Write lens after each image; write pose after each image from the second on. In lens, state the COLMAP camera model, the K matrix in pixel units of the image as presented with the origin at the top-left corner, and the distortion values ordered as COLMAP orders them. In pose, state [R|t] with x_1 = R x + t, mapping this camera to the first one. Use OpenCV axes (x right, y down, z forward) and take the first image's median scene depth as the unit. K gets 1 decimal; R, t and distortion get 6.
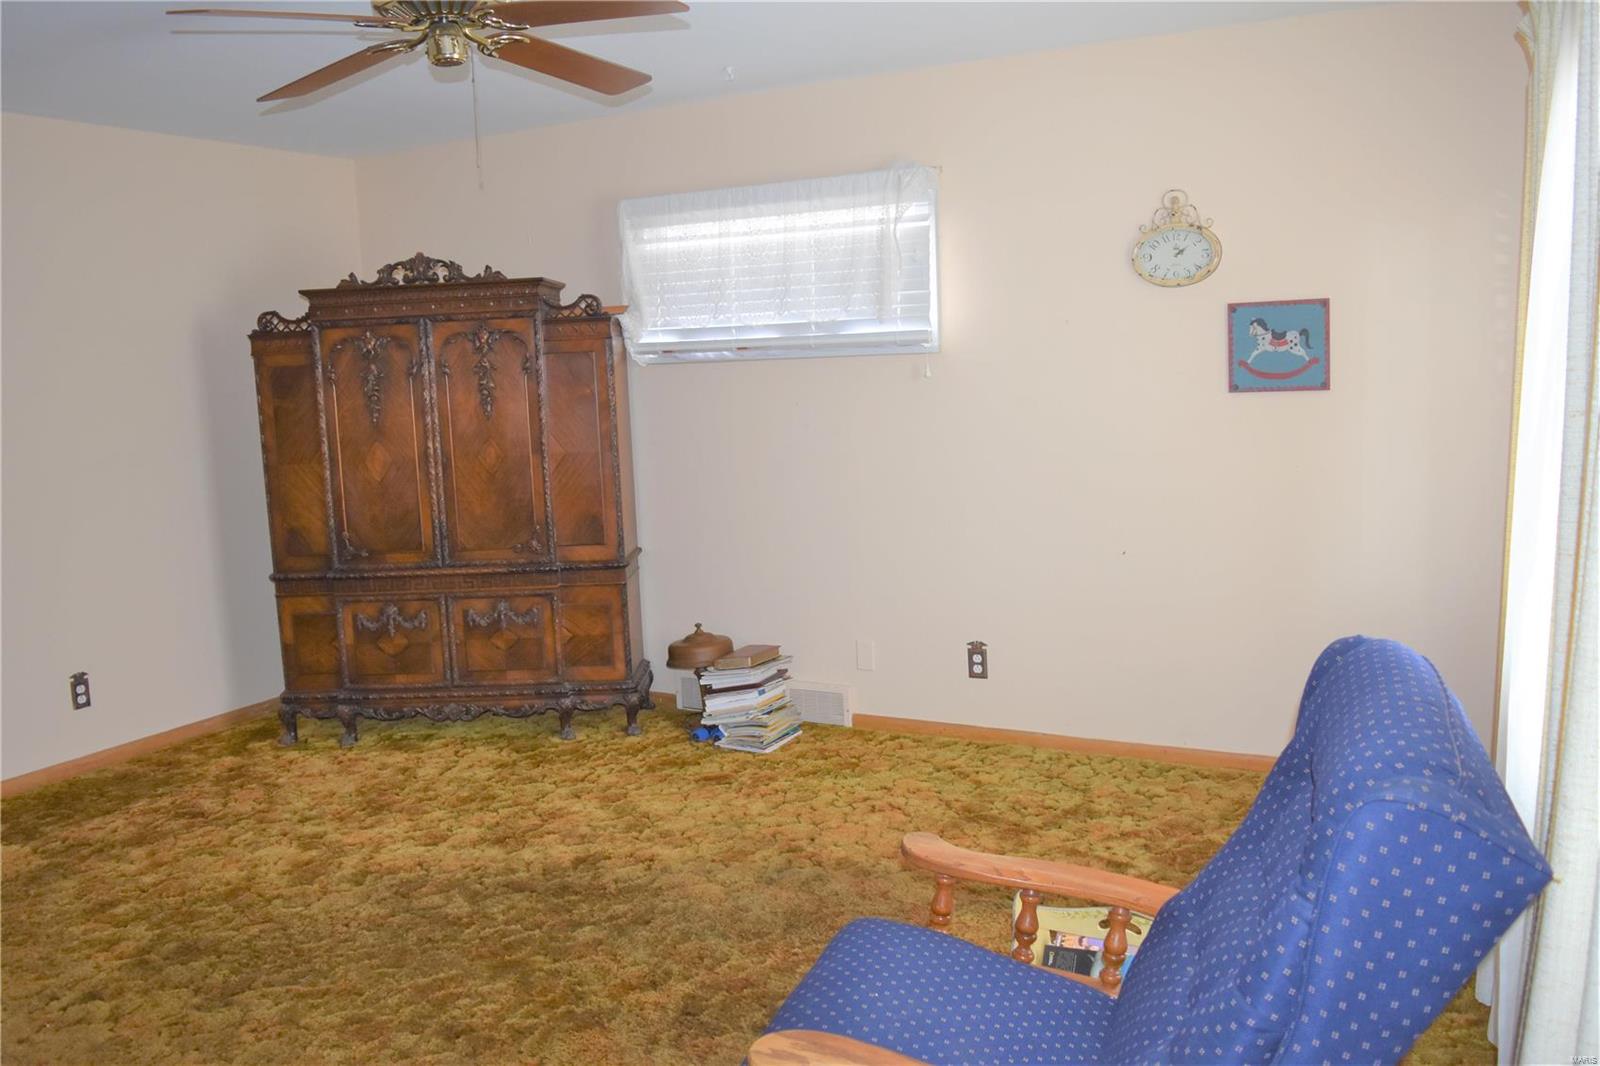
lens RADIAL K [[1212.6, 0, 800.0], [0, 1212.6, 533.0], [0, 0, 1]] dist [-0.009932, -0.003288]
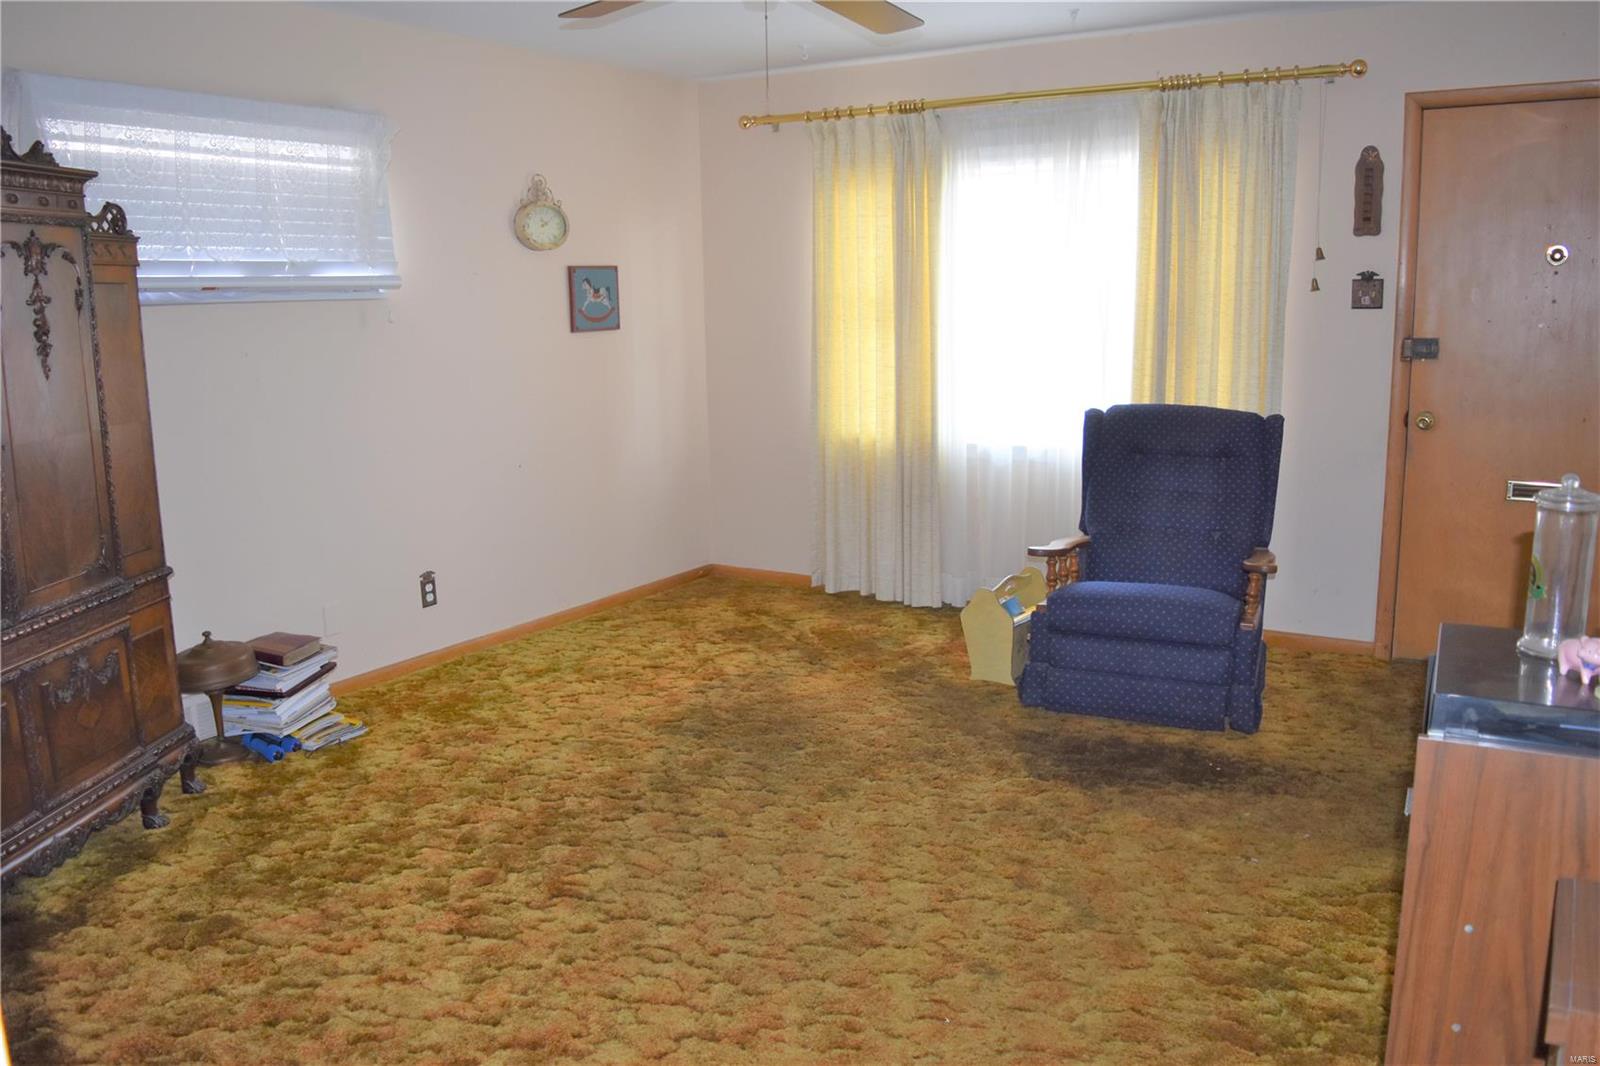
lens RADIAL K [[1283.0, 0, 800.0], [0, 1283.0, 533.0], [0, 0, 1]] dist [-0.068501, 0.011340]
pose [[0.085053, -0.154360, 0.984347, -0.936860], [0.145079, 0.979317, 0.141036, -0.055126], [-0.985758, 0.130812, 0.105688, 0.564751]]
